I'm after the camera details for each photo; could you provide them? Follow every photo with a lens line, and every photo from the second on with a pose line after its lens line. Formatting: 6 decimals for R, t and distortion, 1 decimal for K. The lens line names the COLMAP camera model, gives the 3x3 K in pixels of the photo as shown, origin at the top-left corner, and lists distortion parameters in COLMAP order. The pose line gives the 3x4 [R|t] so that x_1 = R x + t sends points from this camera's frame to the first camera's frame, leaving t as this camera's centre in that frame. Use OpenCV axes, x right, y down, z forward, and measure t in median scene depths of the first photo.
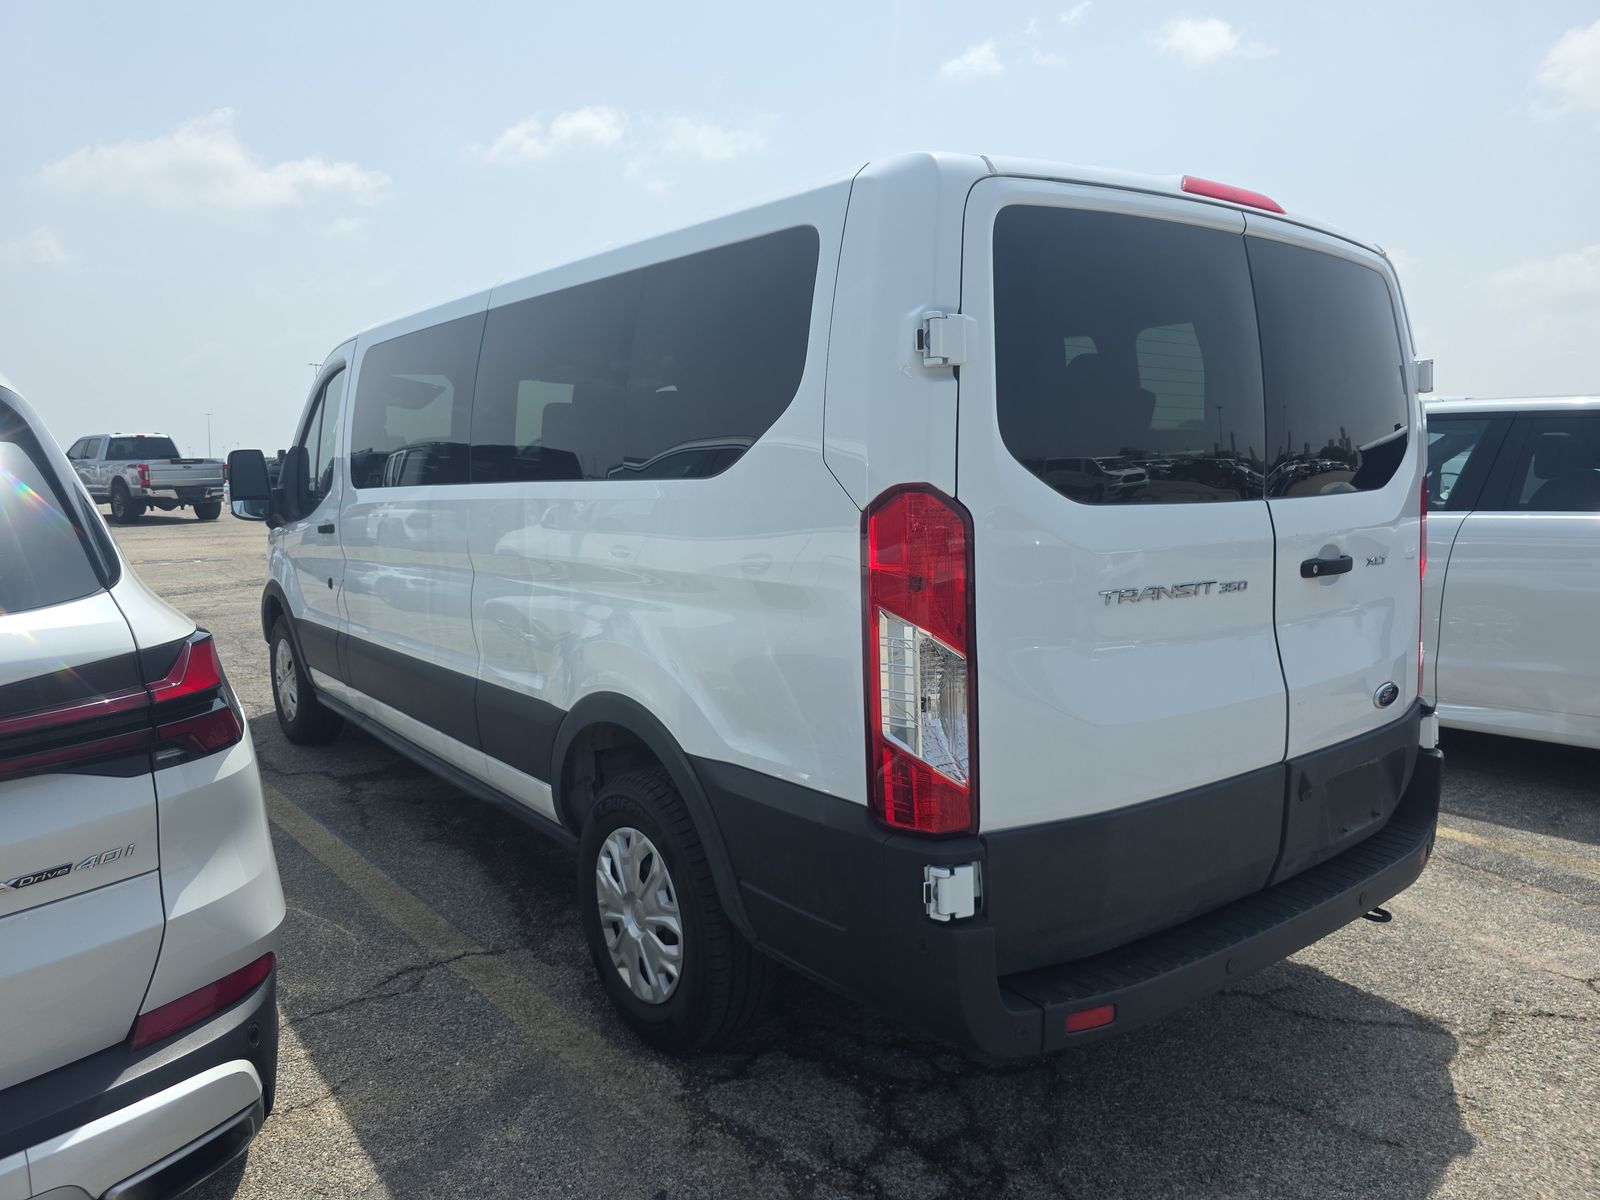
lens RADIAL K [[1091.1, 0, 791.4], [0, 1091.1, 595.0], [0, 0, 1]] dist [0.031771, -0.018757]
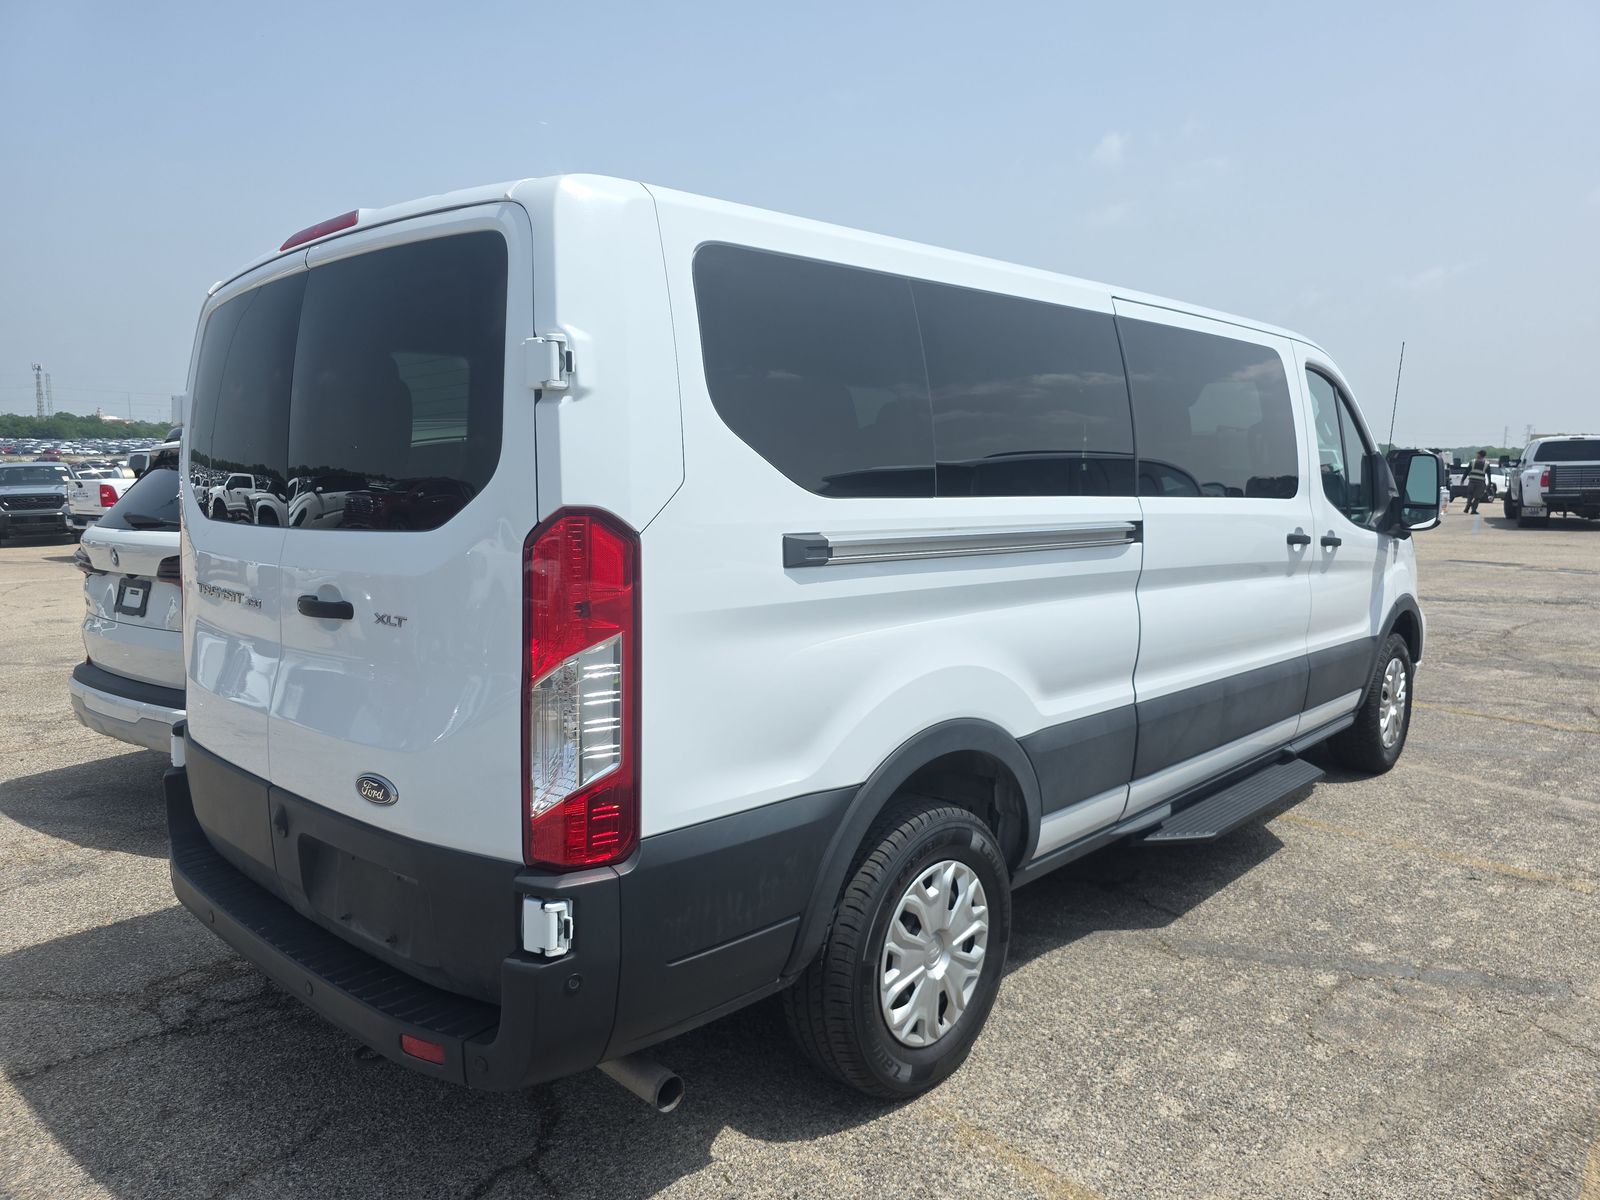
lens RADIAL K [[1091.1, 0, 797.5], [0, 1091.1, 598.0], [0, 0, 1]] dist [0.031771, -0.018757]
pose [[0.165789, 0.117656, -0.979118, 1.501529], [-0.115190, 0.988371, 0.099263, -0.176704], [0.979411, 0.096327, 0.177413, 1.274019]]
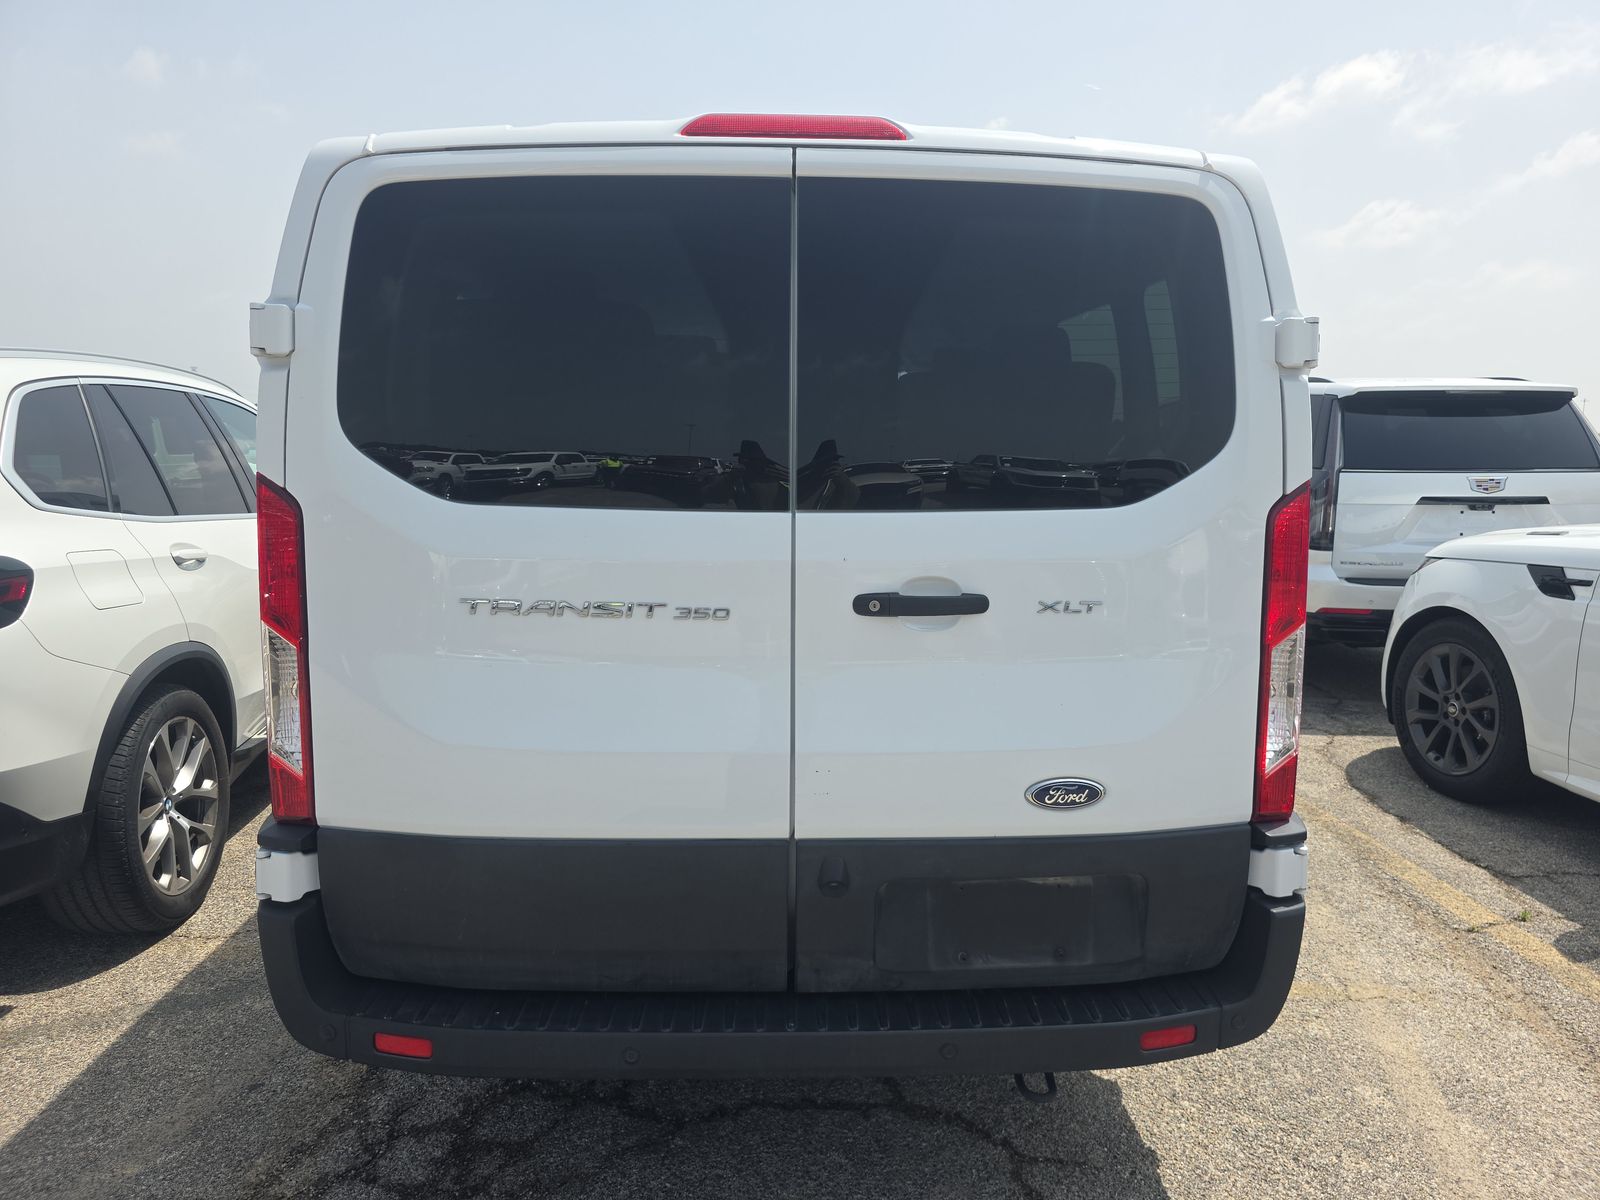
lens RADIAL K [[1091.1, 0, 805.4], [0, 1091.1, 608.0], [0, 0, 1]] dist [0.031771, -0.018757]
pose [[0.816927, 0.102043, -0.567642, 0.886841], [-0.087997, 0.994753, 0.052182, -0.058571], [0.569989, 0.007322, 0.821620, 0.349606]]
